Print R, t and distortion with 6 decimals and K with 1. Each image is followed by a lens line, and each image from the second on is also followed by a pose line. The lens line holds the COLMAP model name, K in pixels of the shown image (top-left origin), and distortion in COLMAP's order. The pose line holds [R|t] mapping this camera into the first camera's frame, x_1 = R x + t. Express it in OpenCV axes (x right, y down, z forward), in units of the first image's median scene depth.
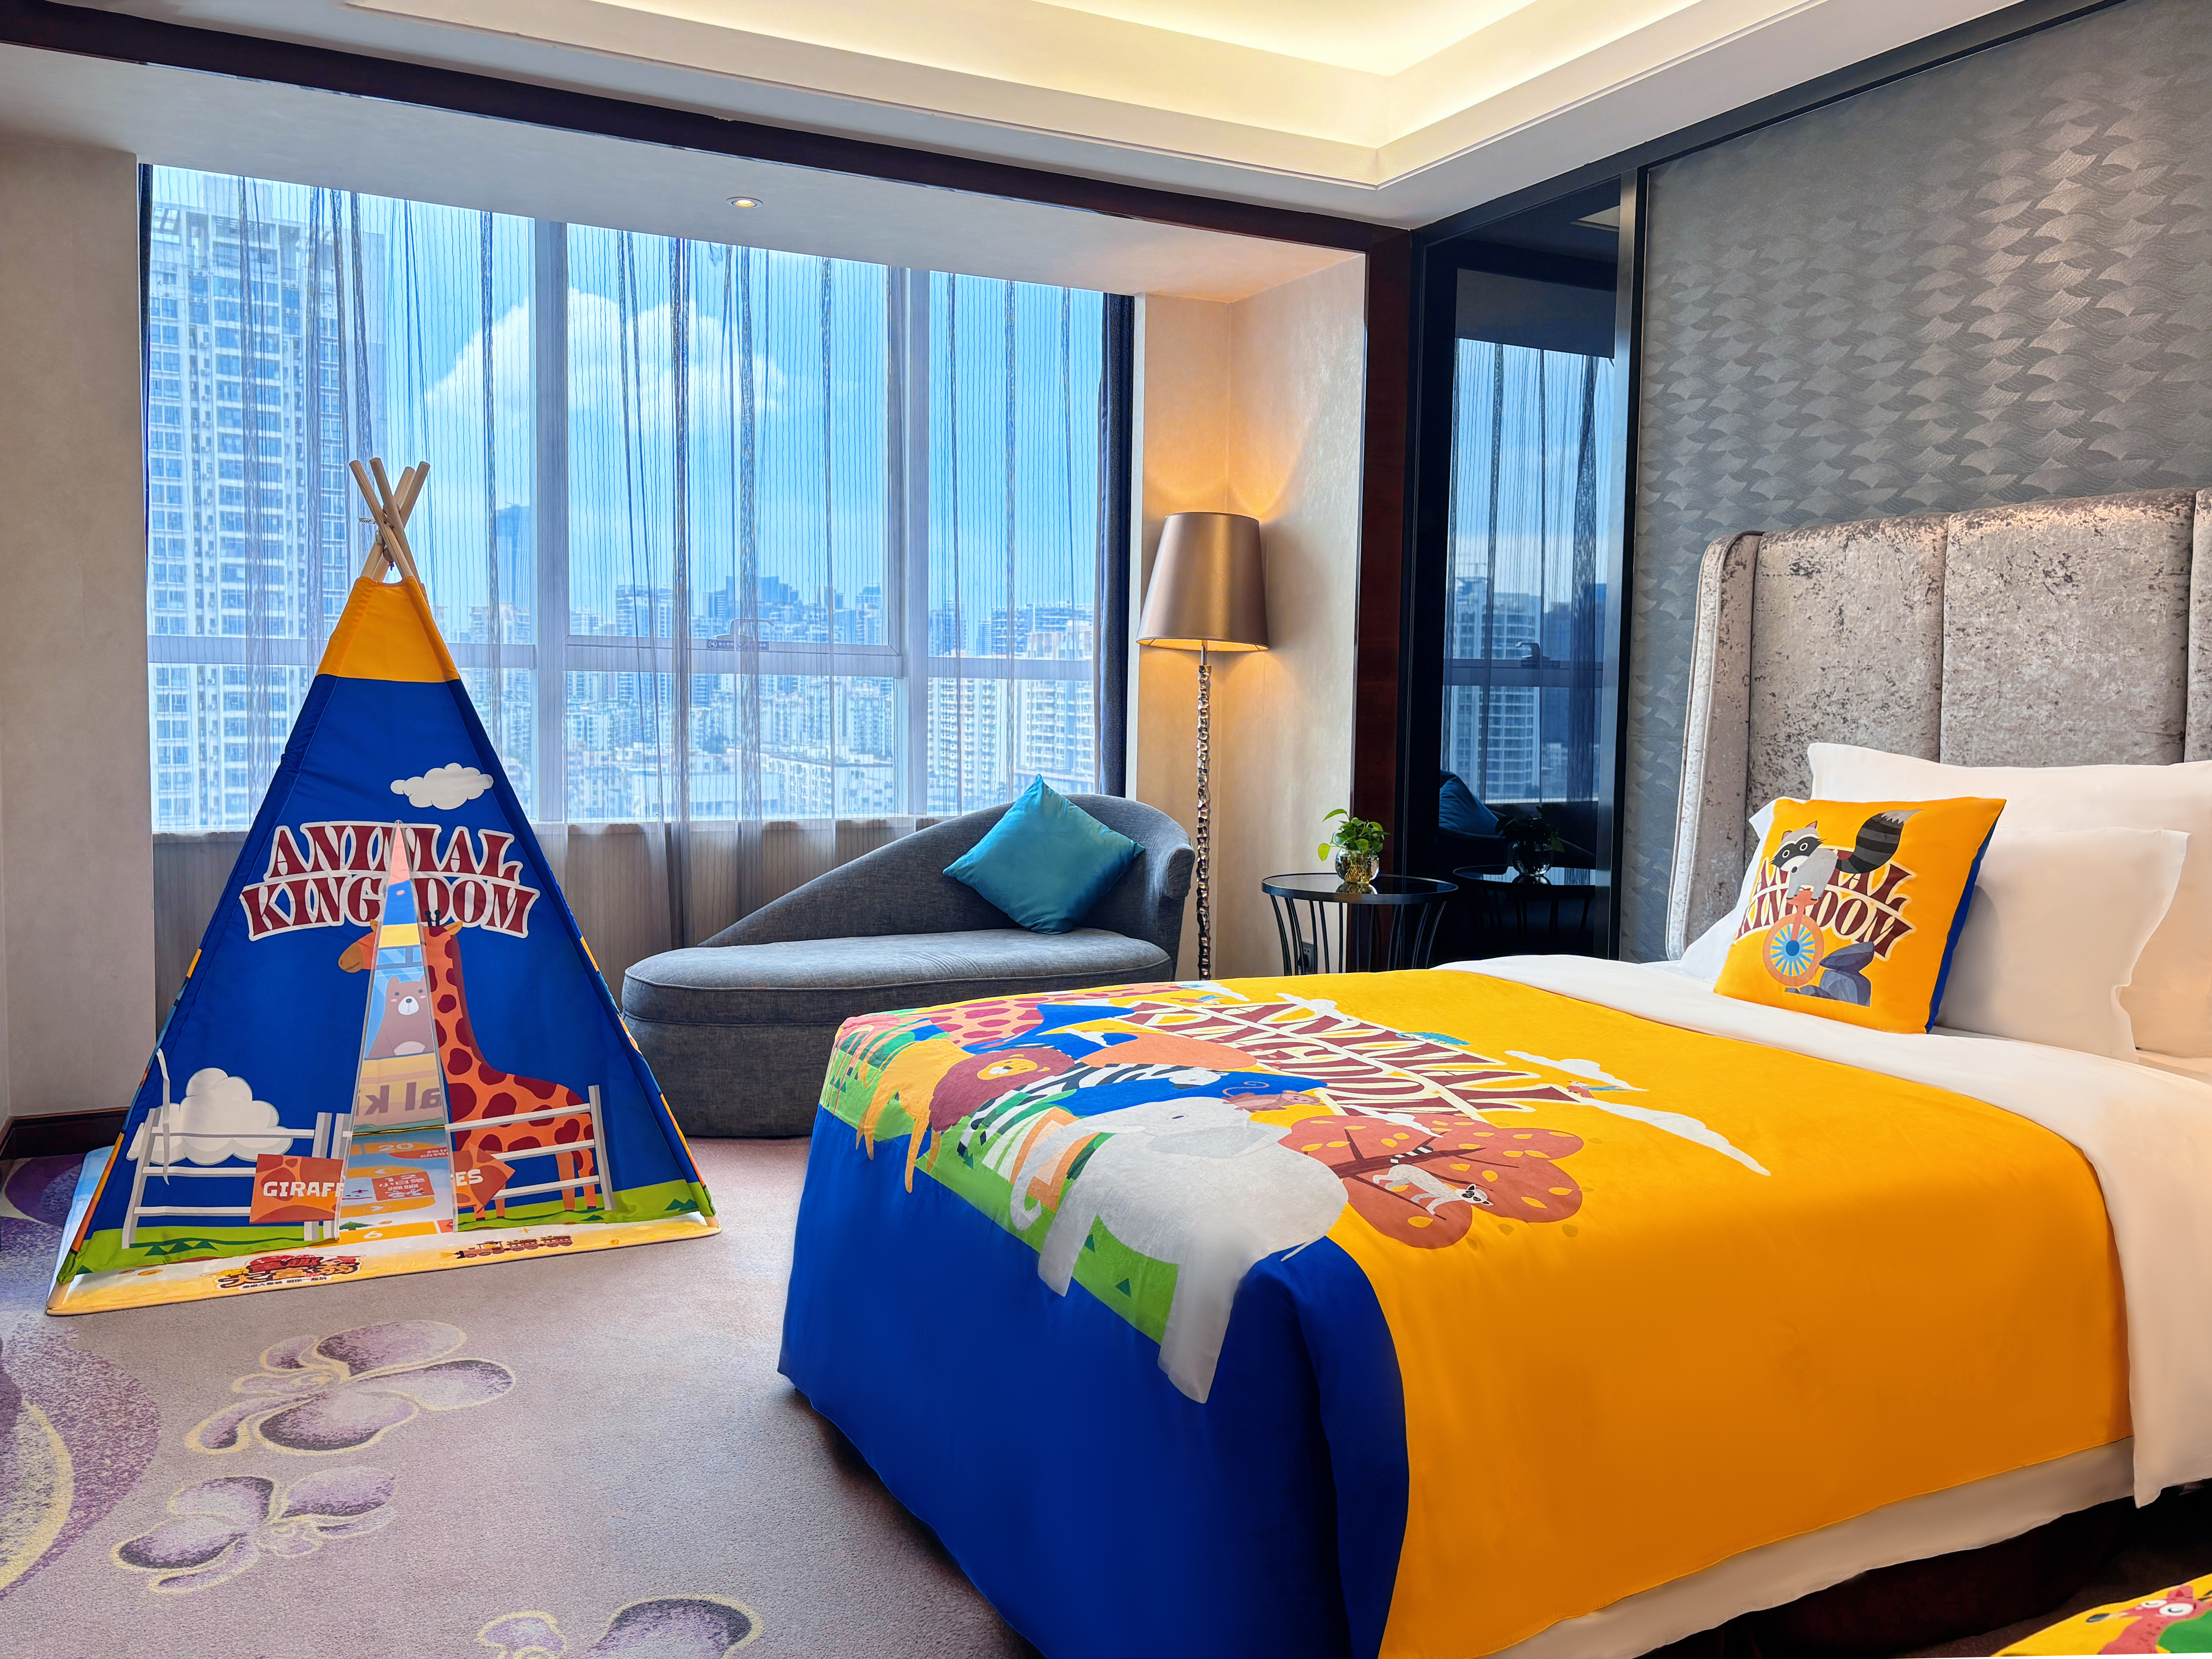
lens RADIAL K [[1675.3, 0, 1103.4], [0, 1675.3, 799.2], [0, 0, 1]] dist [0.010905, 0.003226]
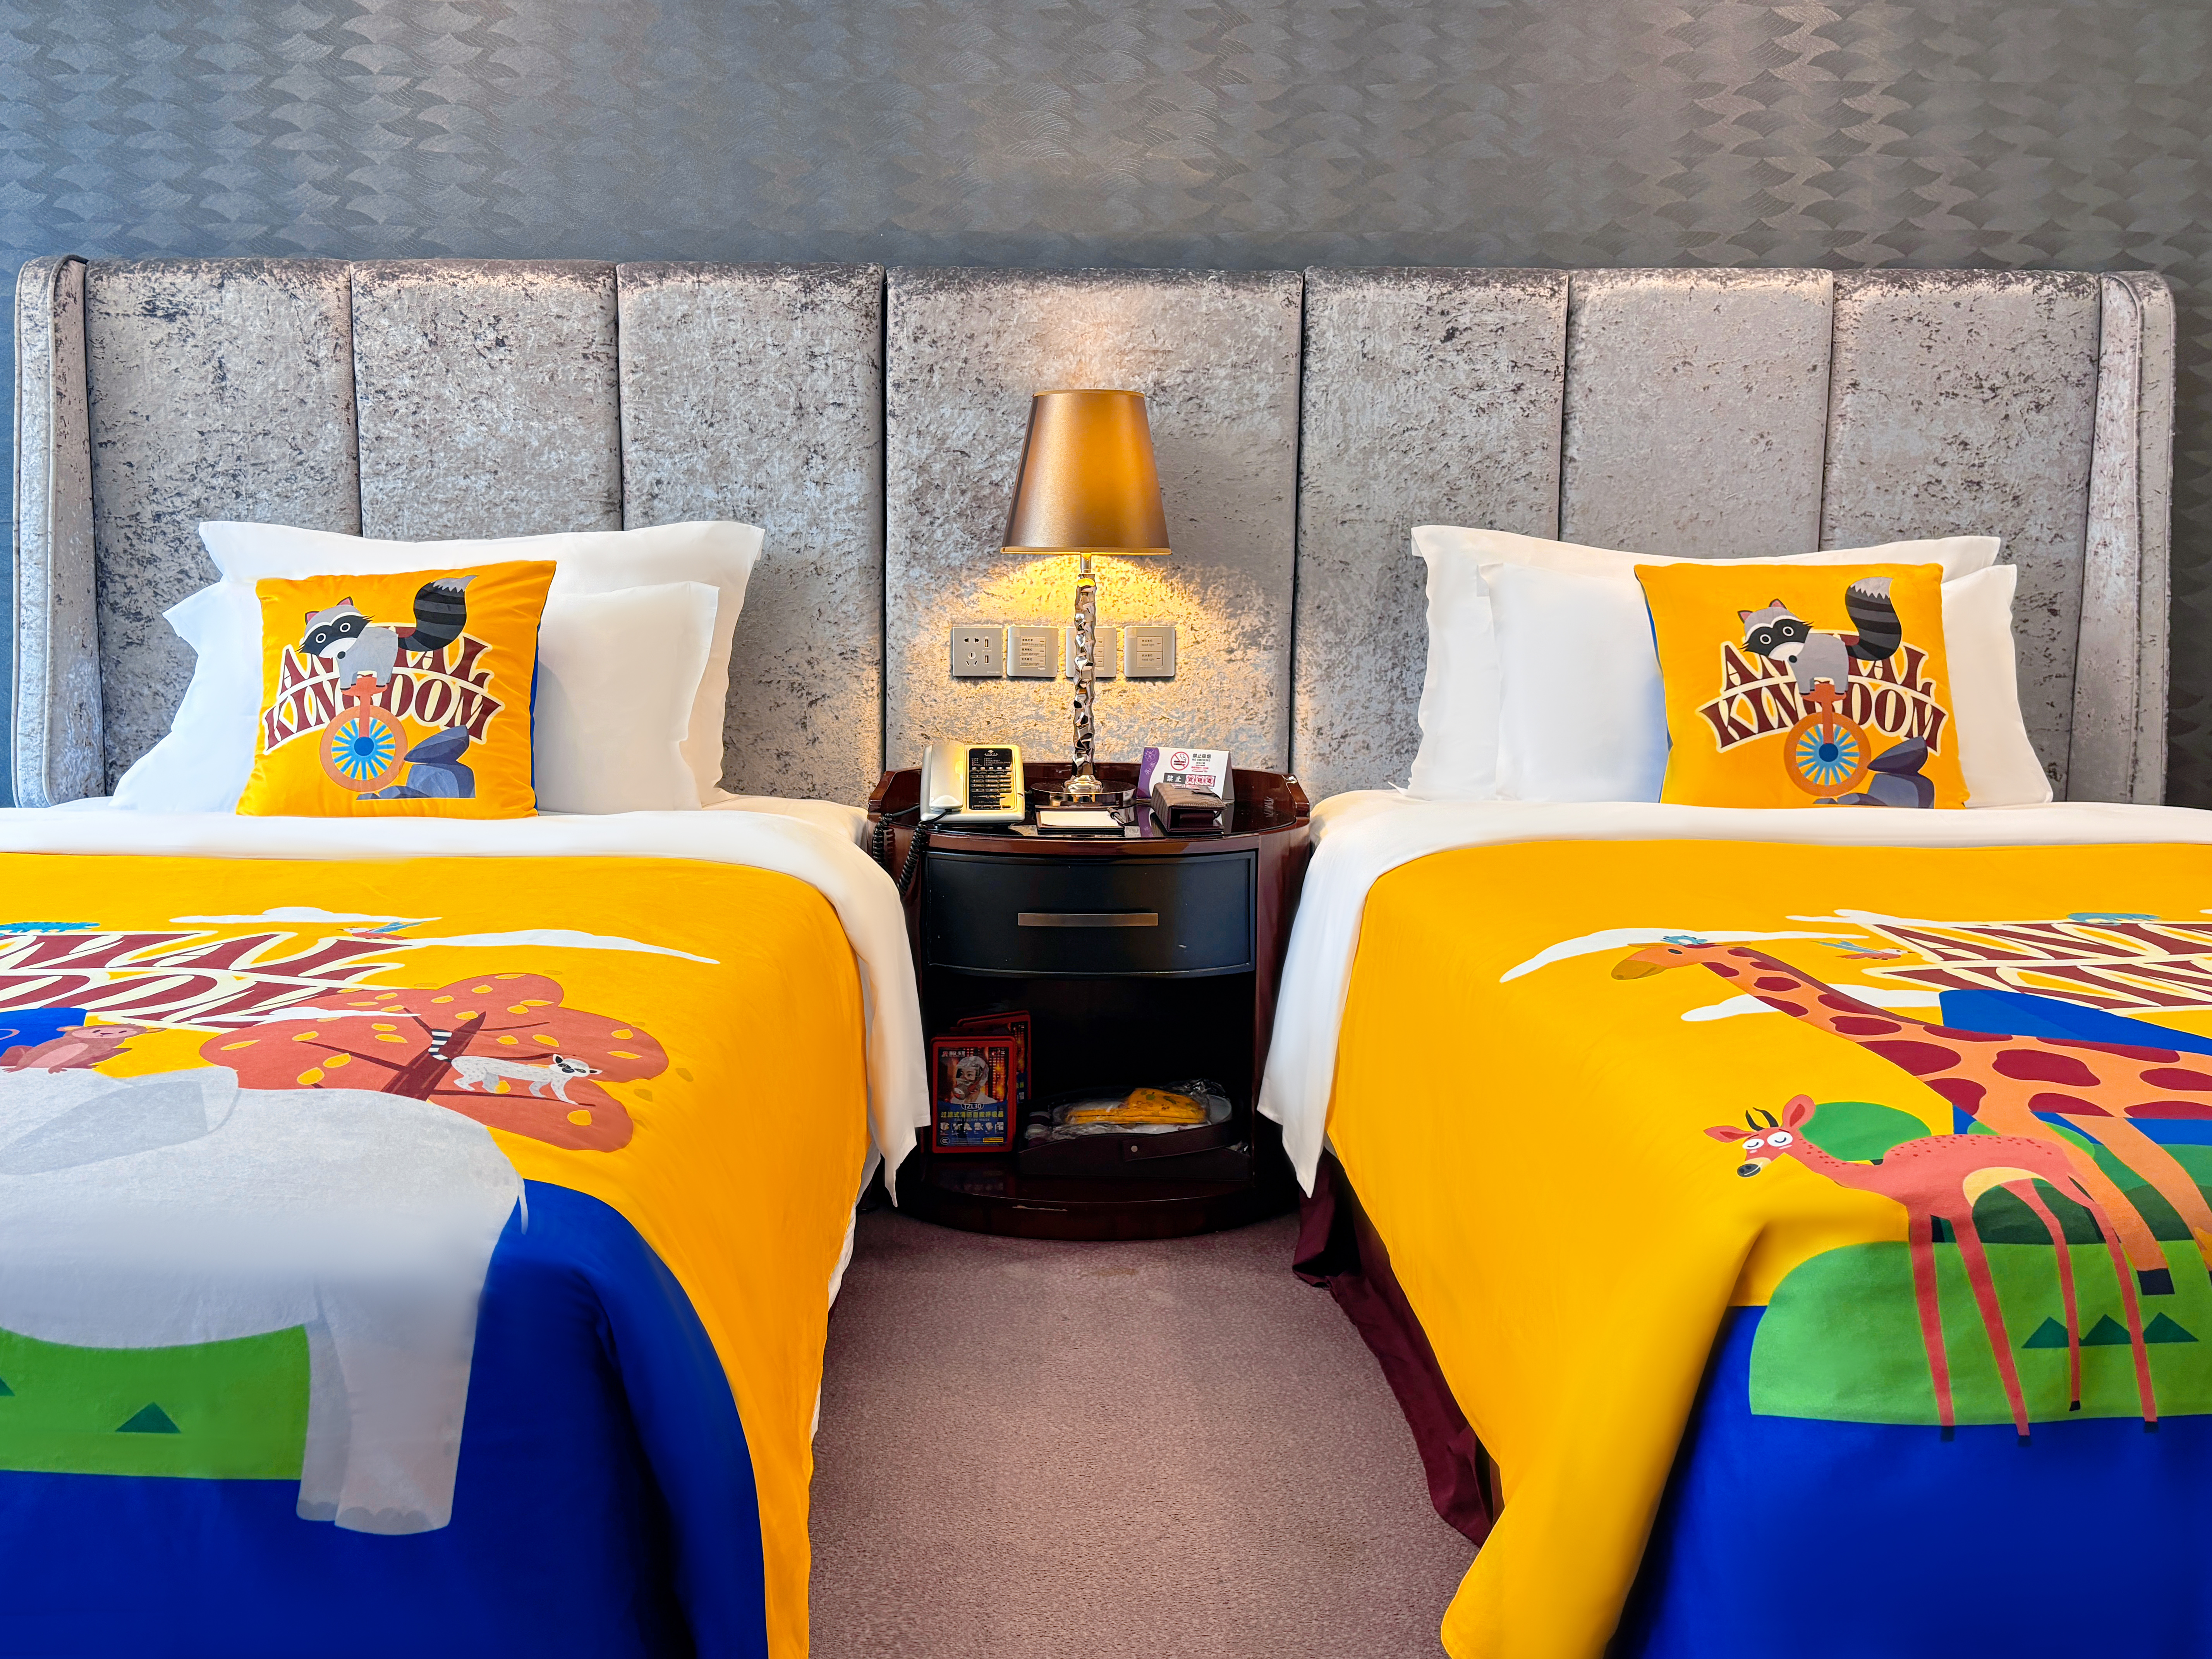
lens RADIAL K [[1720.4, 0, 961.5], [0, 1720.4, 707.1], [0, 0, 1]] dist [0.041336, -0.002829]
pose [[0.459659, -0.084755, 0.884042, -0.198880], [0.061591, 0.996081, 0.063472, 0.030645], [-0.885957, 0.025274, 0.463078, 0.313510]]
